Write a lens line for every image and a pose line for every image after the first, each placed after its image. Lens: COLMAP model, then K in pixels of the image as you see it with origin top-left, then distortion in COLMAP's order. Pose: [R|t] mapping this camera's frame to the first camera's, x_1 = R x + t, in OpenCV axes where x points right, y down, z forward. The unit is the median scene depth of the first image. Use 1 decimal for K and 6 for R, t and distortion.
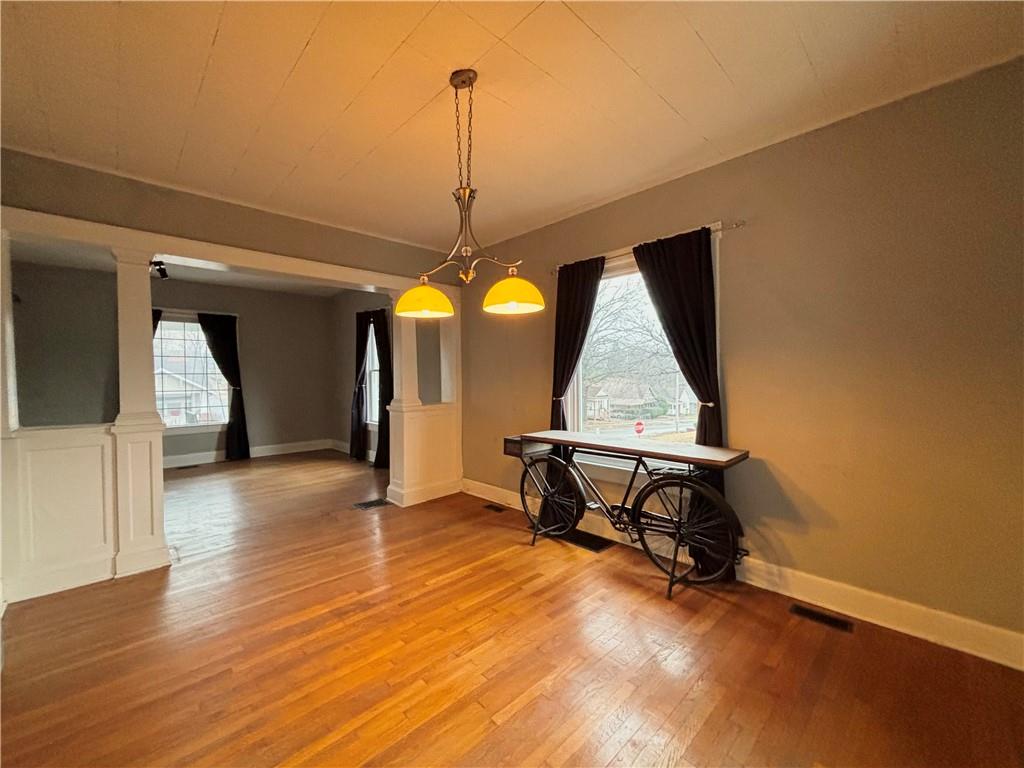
lens RADIAL K [[415.0, 0, 516.4], [0, 415.0, 380.5], [0, 0, 1]] dist [-0.000386, -0.000159]
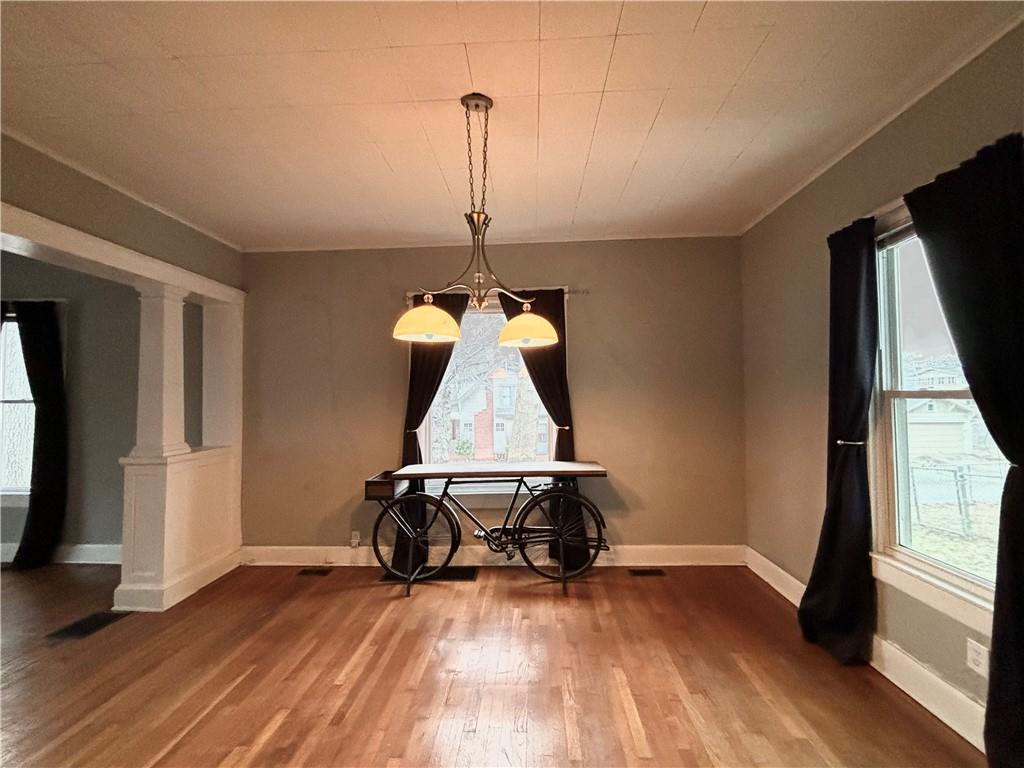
lens RADIAL K [[412.3, 0, 512.9], [0, 412.3, 382.6], [0, 0, 1]] dist [0.001008, -0.000472]
pose [[0.732000, 0.026395, 0.680793, -0.432636], [0.018810, 0.998085, -0.058922, -0.009180], [-0.681045, 0.055936, 0.730102, 0.168674]]
